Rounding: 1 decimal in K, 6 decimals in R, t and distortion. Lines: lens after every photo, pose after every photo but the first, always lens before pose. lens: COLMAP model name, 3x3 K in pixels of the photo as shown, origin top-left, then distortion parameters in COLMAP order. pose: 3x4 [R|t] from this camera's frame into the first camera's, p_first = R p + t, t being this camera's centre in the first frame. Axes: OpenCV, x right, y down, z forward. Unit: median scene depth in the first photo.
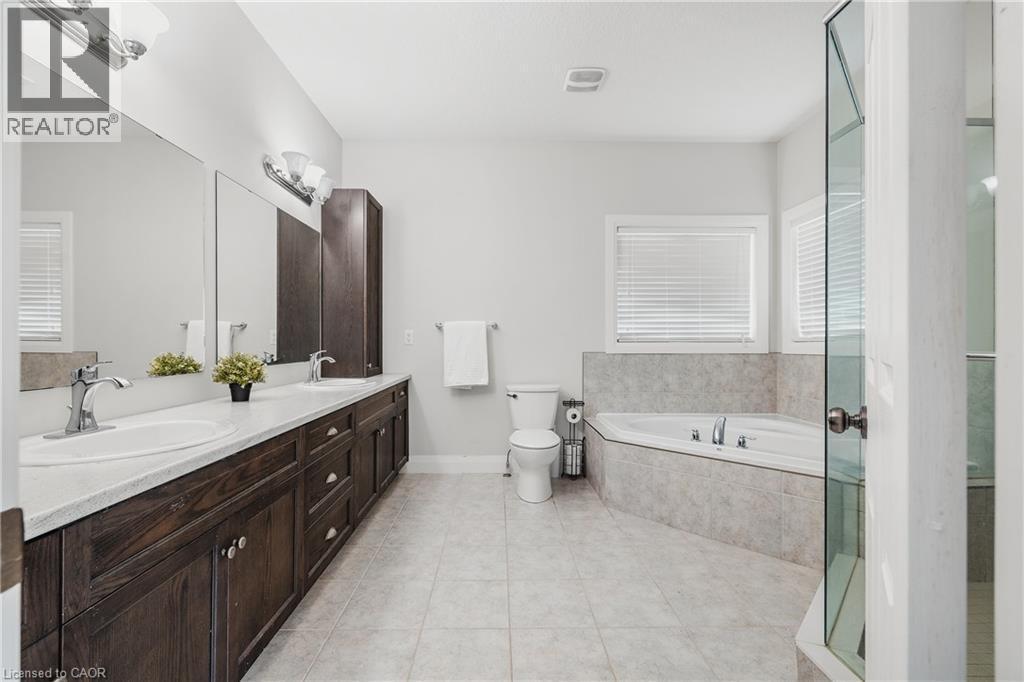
lens RADIAL K [[435.7, 0, 512.0], [0, 435.7, 341.0], [0, 0, 1]] dist [0.001059, -0.000016]
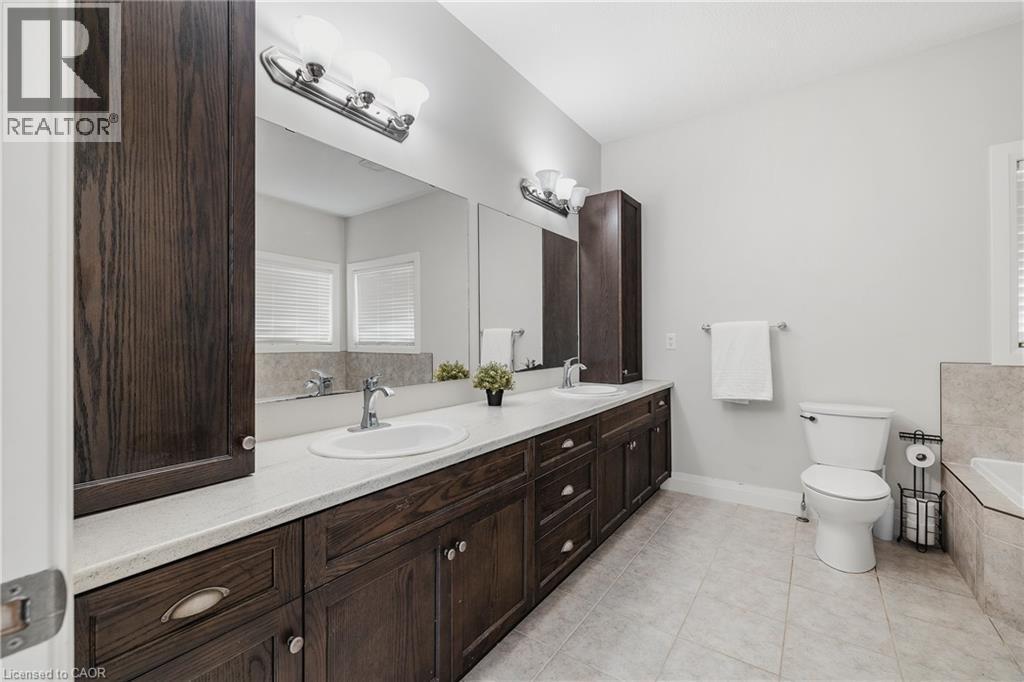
lens RADIAL K [[429.7, 0, 510.1], [0, 429.7, 337.3], [0, 0, 1]] dist [0.000347, 0.000142]
pose [[0.791777, -0.008167, -0.610756, 0.063622], [0.009930, 0.999951, -0.000498, -0.026946], [0.610730, -0.005671, 0.791819, 0.113650]]
